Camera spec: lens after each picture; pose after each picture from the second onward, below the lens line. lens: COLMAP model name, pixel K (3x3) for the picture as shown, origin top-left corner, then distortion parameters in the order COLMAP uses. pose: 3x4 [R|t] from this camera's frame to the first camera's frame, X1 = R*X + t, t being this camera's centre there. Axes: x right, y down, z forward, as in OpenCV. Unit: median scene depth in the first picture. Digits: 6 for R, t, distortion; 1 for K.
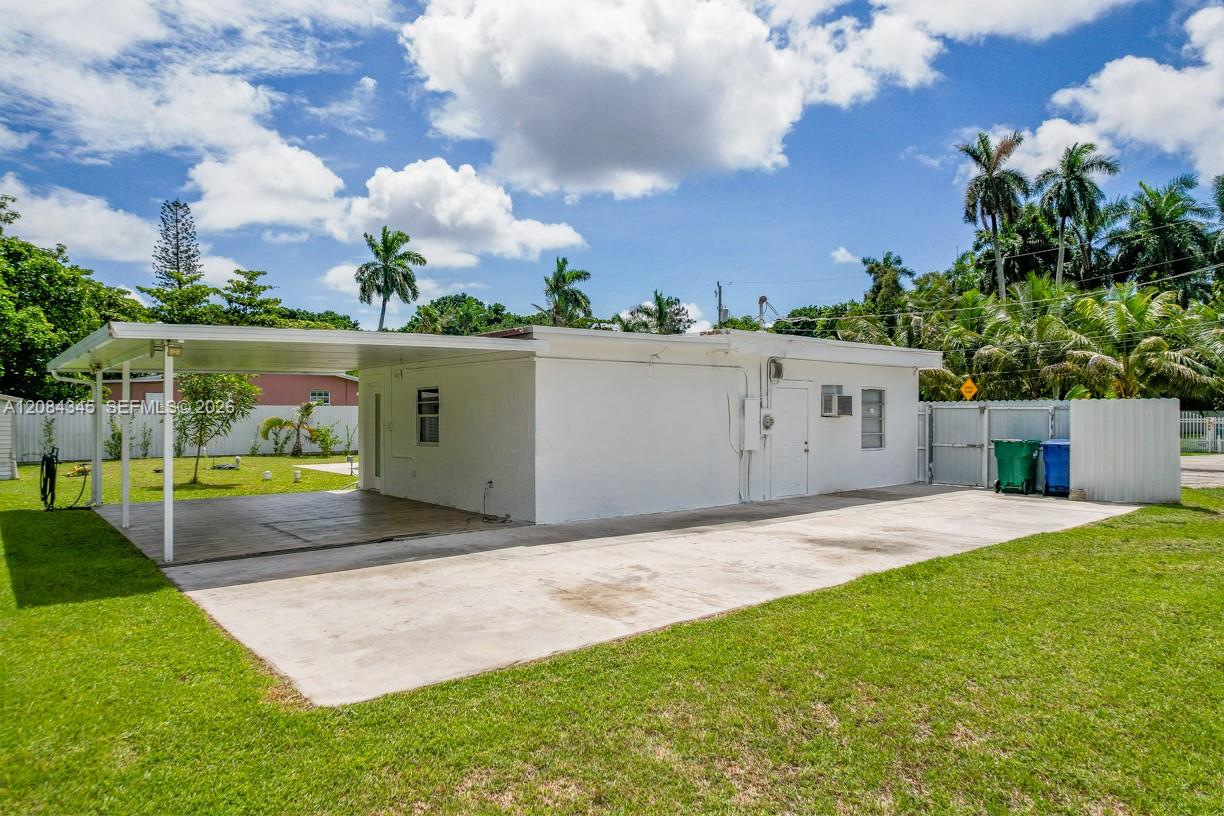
lens RADIAL K [[780.2, 0, 622.5], [0, 780.2, 412.0], [0, 0, 1]] dist [-0.065495, 0.061699]
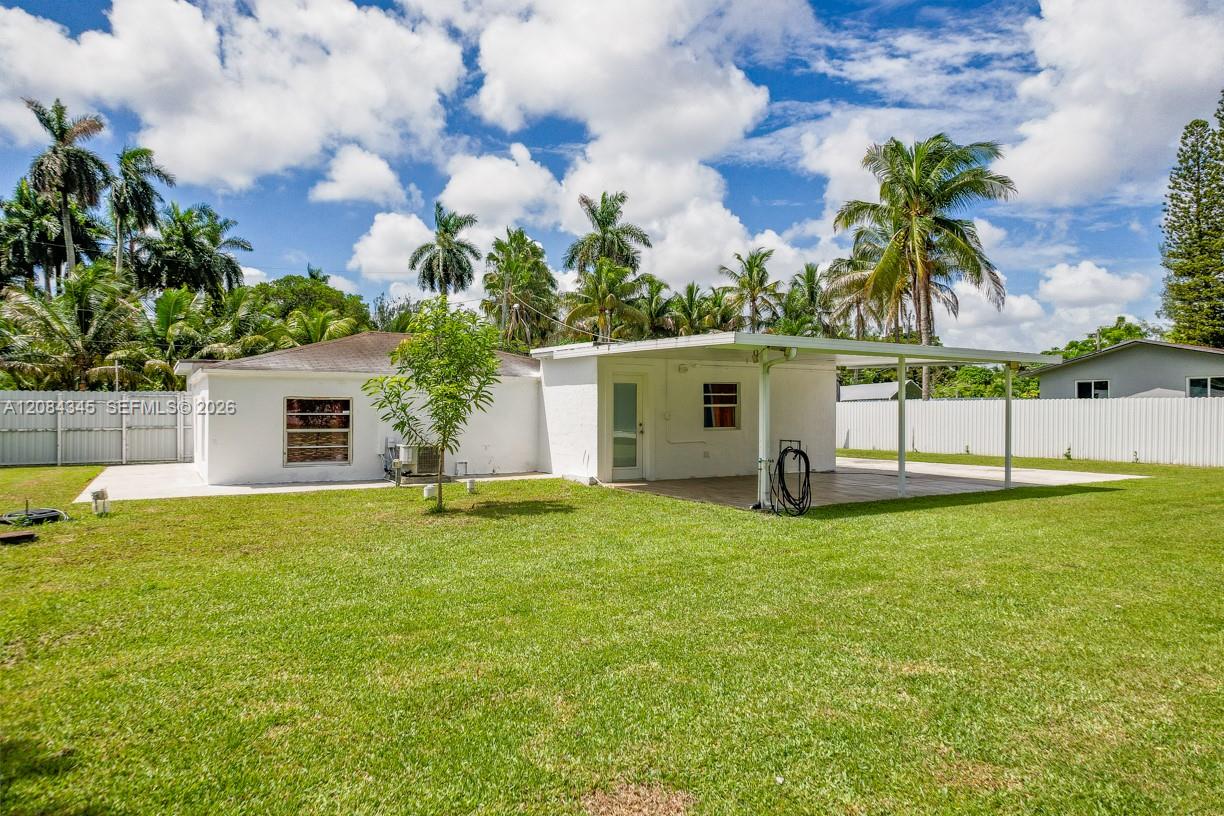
lens RADIAL K [[780.2, 0, 622.5], [0, 780.2, 412.0], [0, 0, 1]] dist [-0.065495, 0.061699]
pose [[0.174988, 0.004010, 0.984562, -0.295087], [-0.002370, 0.999991, -0.003652, 0.004261], [-0.984568, -0.001694, 0.174996, 0.193425]]
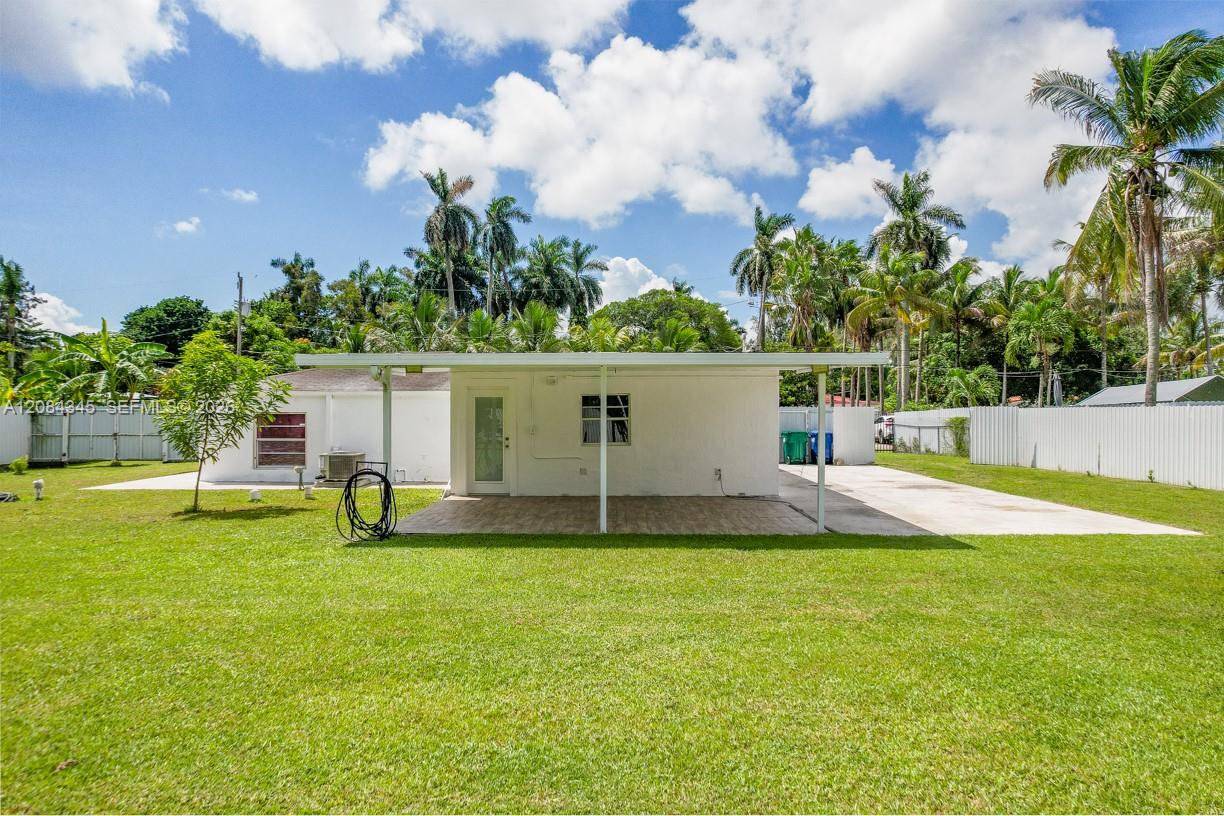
lens RADIAL K [[782.6, 0, 613.1], [0, 782.6, 408.5], [0, 0, 1]] dist [-0.068436, 0.063987]
pose [[0.659644, 0.008781, 0.751527, -0.218390], [-0.003485, 0.999957, -0.008625, 0.000223], [-0.751570, 0.003070, 0.659646, 0.056862]]
